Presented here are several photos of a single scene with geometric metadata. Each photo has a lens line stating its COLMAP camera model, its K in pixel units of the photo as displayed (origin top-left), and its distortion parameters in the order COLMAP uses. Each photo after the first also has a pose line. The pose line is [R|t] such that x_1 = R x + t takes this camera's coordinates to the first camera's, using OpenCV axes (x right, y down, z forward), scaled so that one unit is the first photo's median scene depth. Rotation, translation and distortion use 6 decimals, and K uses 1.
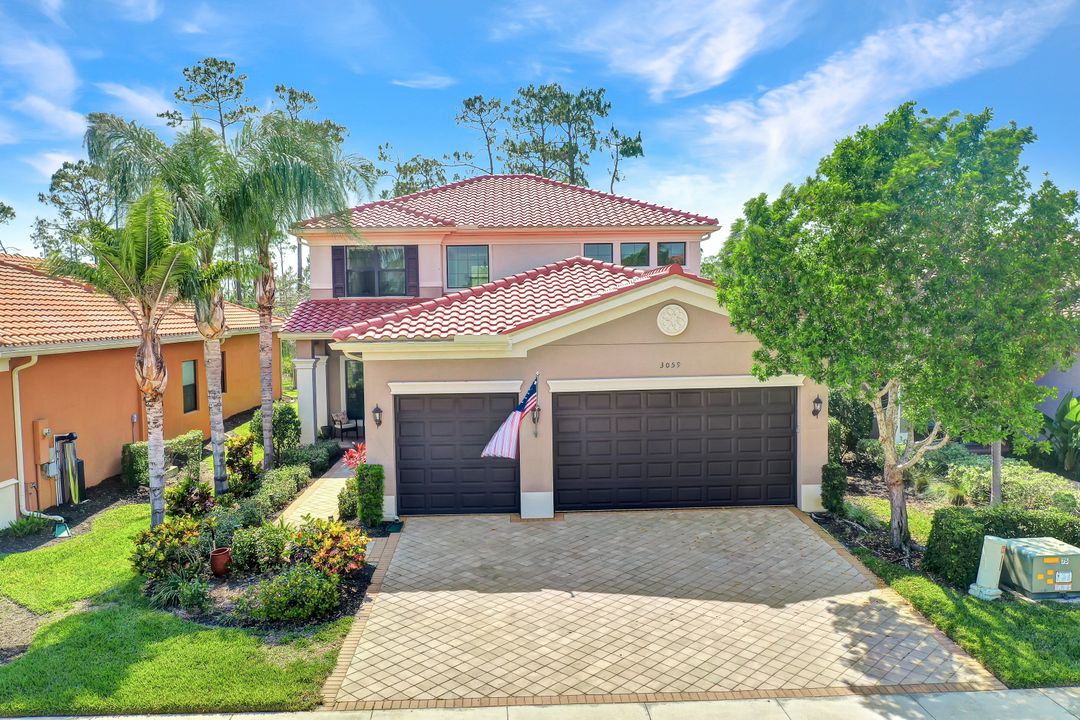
lens RADIAL K [[862.4, 0, 540.0], [0, 862.4, 360.0], [0, 0, 1]] dist [-0.001768, -0.001870]
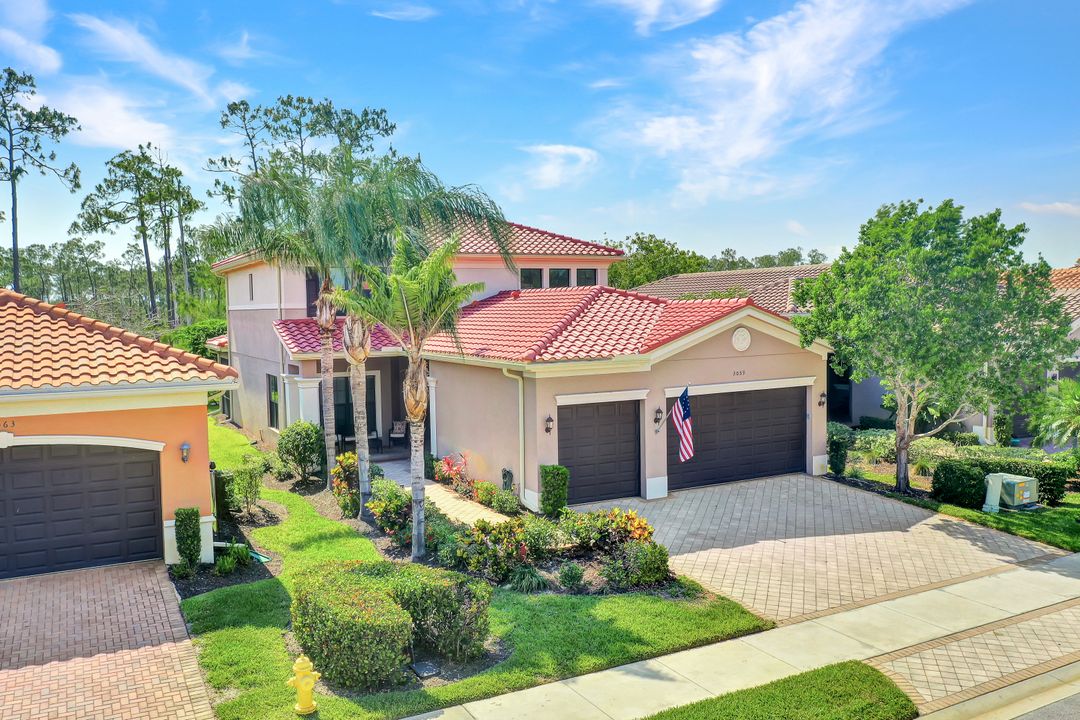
lens RADIAL K [[867.6, 0, 540.0], [0, 867.6, 360.0], [0, 0, 1]] dist [0.002993, -0.000773]
pose [[0.895209, -0.025273, 0.444930, -0.943423], [0.027700, 0.999616, 0.001046, -0.031852], [-0.444786, 0.011388, 0.895565, -0.078228]]
